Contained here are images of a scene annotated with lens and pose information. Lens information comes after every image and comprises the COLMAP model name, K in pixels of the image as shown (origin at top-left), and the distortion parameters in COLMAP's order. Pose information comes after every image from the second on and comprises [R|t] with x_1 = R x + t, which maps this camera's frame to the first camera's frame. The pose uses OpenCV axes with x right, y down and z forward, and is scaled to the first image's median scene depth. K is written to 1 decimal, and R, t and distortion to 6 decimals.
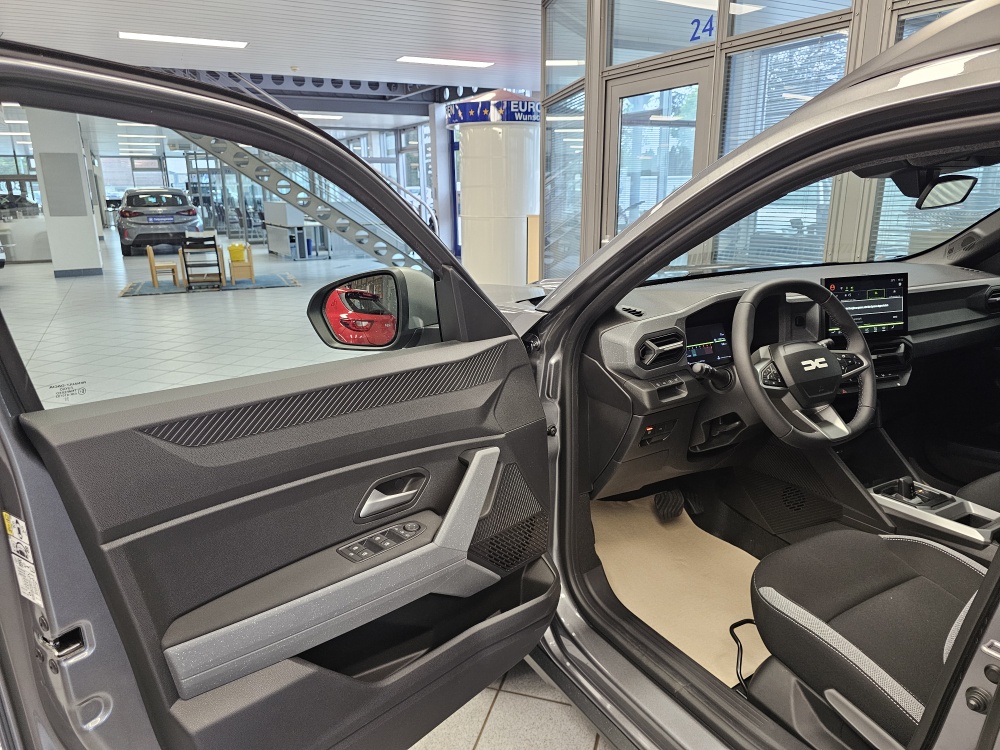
lens RADIAL K [[666.1, 0, 501.4], [0, 666.1, 367.3], [0, 0, 1]] dist [0.084522, -0.088158]
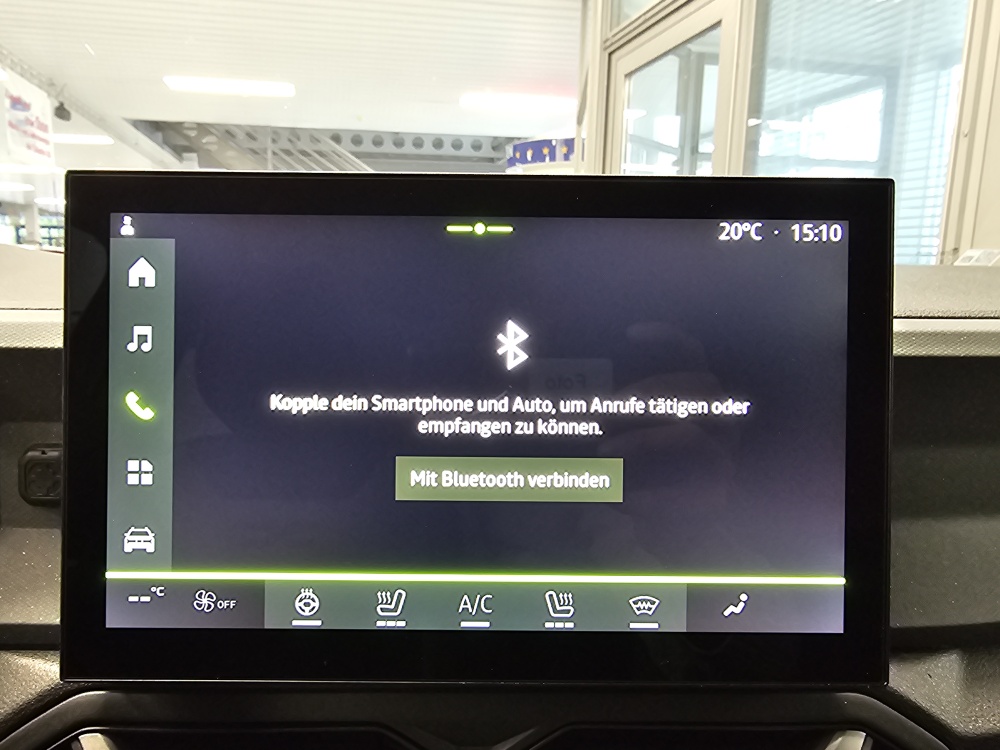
lens RADIAL K [[684.7, 0, 435.4], [0, 684.7, 380.0], [0, 0, 1]] dist [0.004929, 0.000579]
pose [[0.951157, 0.073125, -0.299921, 0.645357], [-0.101124, 0.991740, -0.078899, -0.098068], [0.291674, 0.105374, 0.950696, 0.991474]]
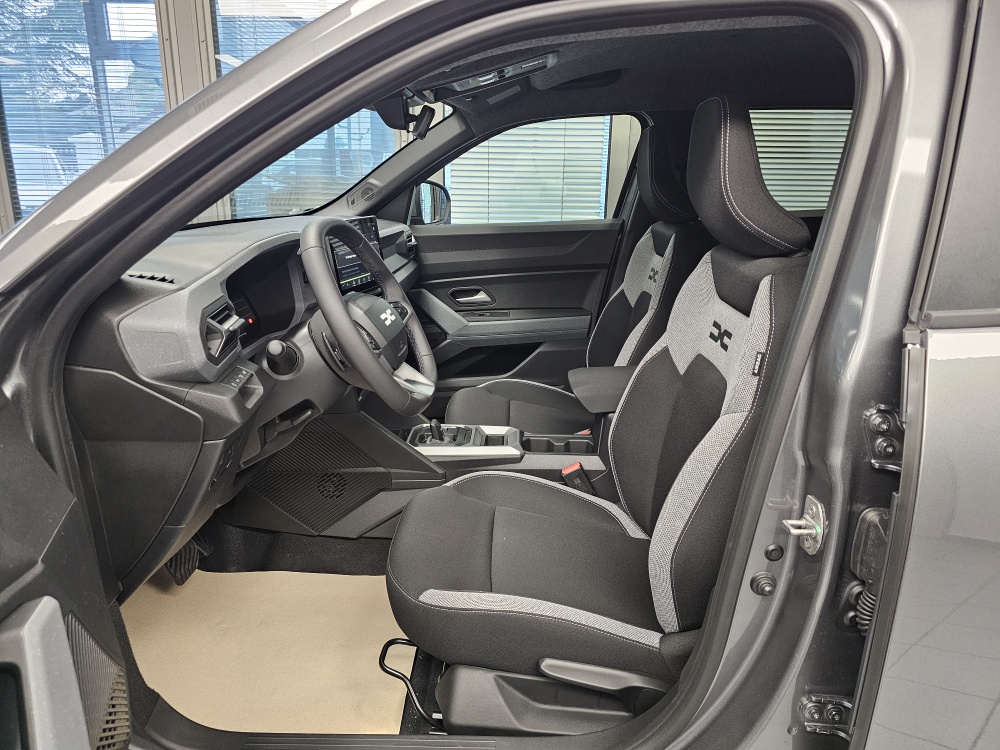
lens RADIAL K [[666.1, 0, 501.4], [0, 666.1, 367.3], [0, 0, 1]] dist [0.084522, -0.088158]
pose [[0.517655, -0.213822, 0.828440, -0.157771], [0.197221, 0.972014, 0.127644, -0.021210], [-0.832548, 0.097311, 0.545338, 0.414578]]
